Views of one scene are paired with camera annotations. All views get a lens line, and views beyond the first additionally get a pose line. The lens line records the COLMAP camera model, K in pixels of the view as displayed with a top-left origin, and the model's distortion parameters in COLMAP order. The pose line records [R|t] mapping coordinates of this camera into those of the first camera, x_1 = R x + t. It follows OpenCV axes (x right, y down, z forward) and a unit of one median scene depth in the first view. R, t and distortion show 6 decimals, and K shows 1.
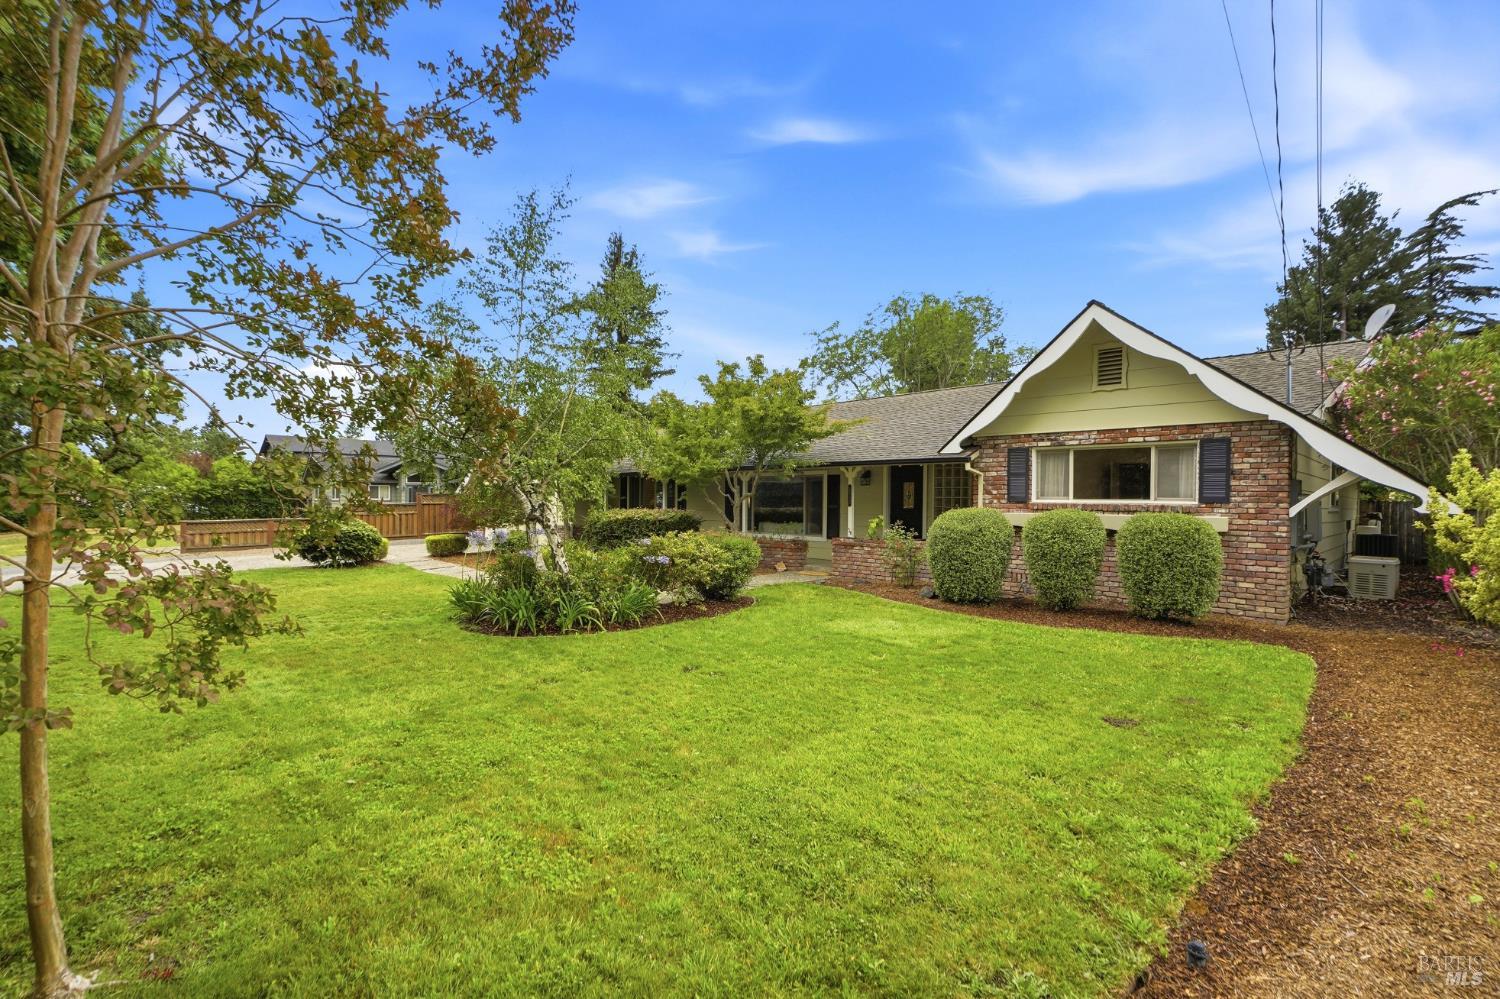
lens RADIAL K [[690.3, 0, 745.0], [0, 690.3, 508.2], [0, 0, 1]] dist [-0.016621, 0.000336]
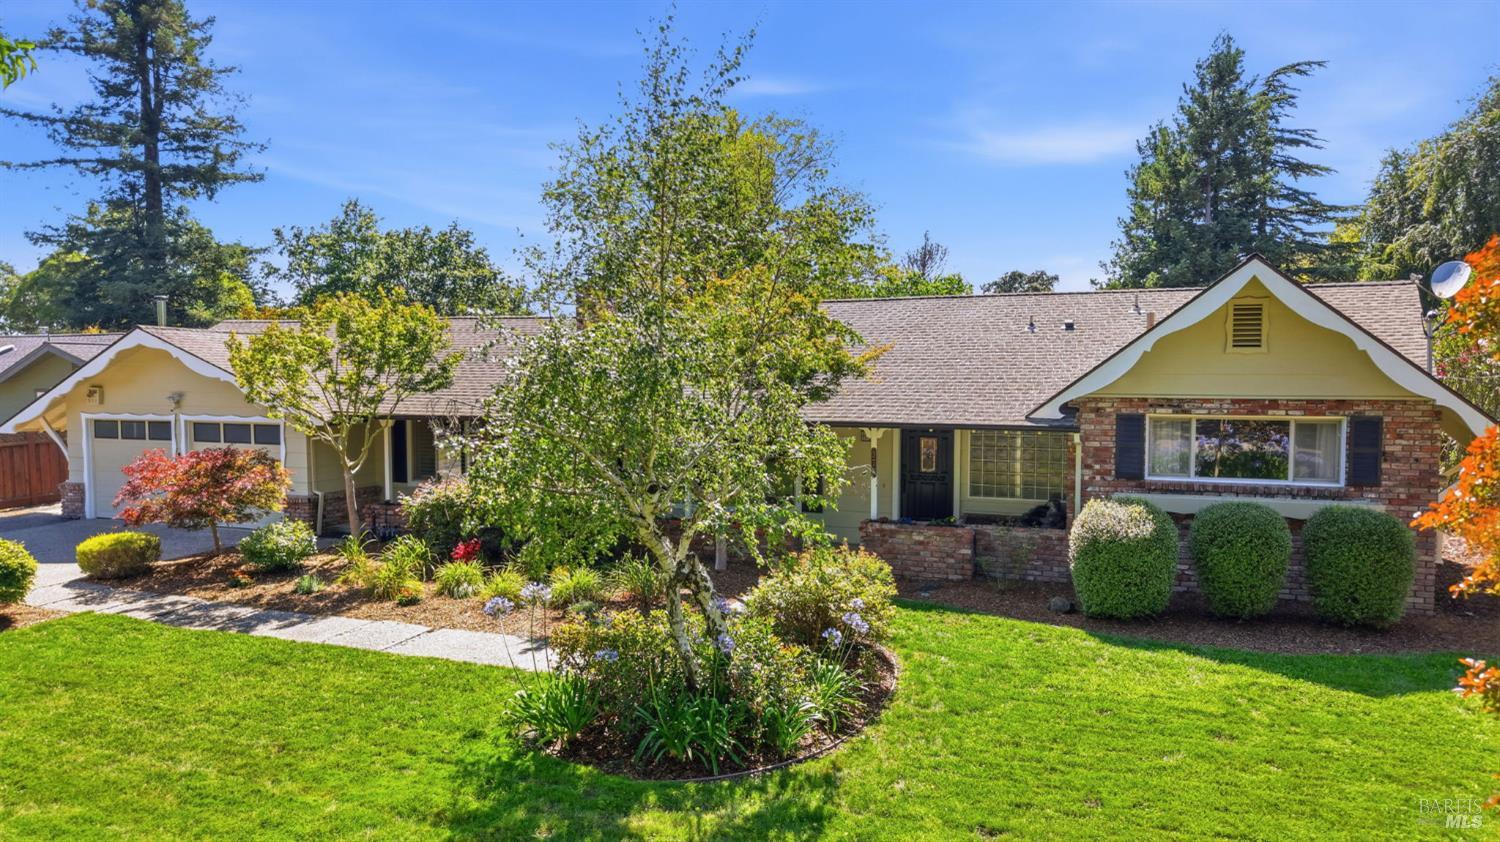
lens RADIAL K [[1006.5, 0, 752.2], [0, 1006.5, 418.8], [0, 0, 1]] dist [0.037444, -0.038399]
pose [[0.898683, -0.042960, 0.436490, -0.538971], [0.018859, 0.998056, 0.059401, -0.164215], [-0.438193, -0.045151, 0.897746, 0.120914]]
